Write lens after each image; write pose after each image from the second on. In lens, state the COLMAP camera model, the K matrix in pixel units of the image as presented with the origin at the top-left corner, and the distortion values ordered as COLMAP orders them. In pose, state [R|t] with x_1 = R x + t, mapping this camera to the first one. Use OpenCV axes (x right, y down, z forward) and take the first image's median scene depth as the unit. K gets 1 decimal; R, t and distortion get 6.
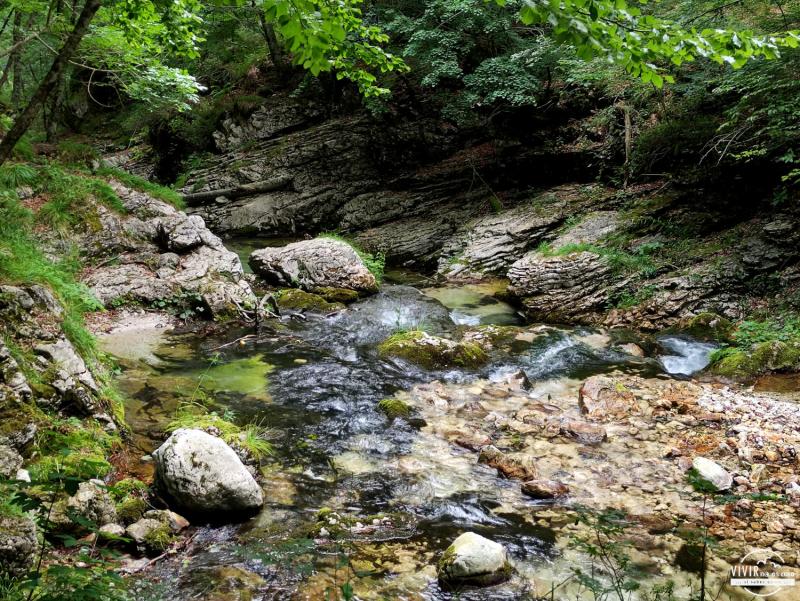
lens RADIAL K [[1143.6, 0, 400.0], [0, 1143.6, 300.5], [0, 0, 1]] dist [0.004588, -0.006144]
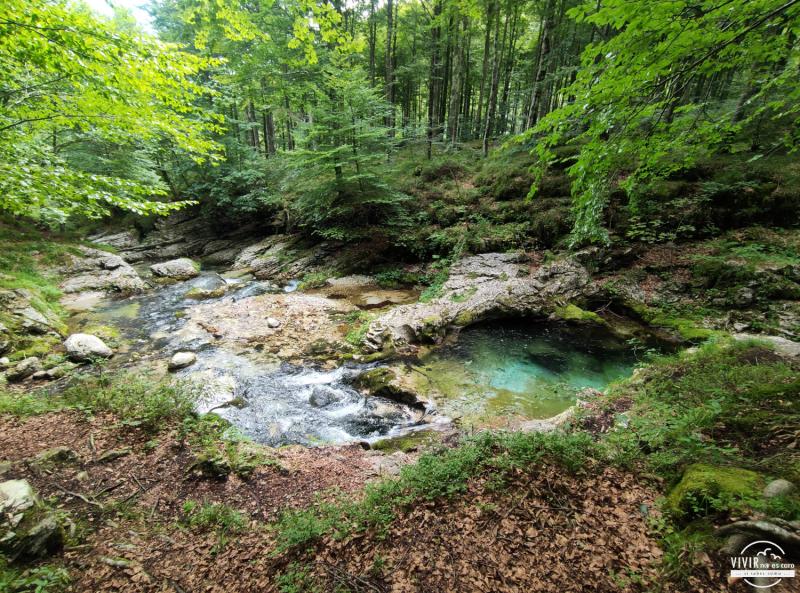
lens RADIAL K [[342.3, 0, 400.0], [0, 342.3, 296.5], [0, 0, 1]] dist [0.001343, 0.000477]
pose [[0.934882, -0.122586, 0.333119, 0.193809], [0.091705, 0.990026, 0.106956, 0.000023], [-0.342908, -0.069442, 0.936799, -0.061544]]
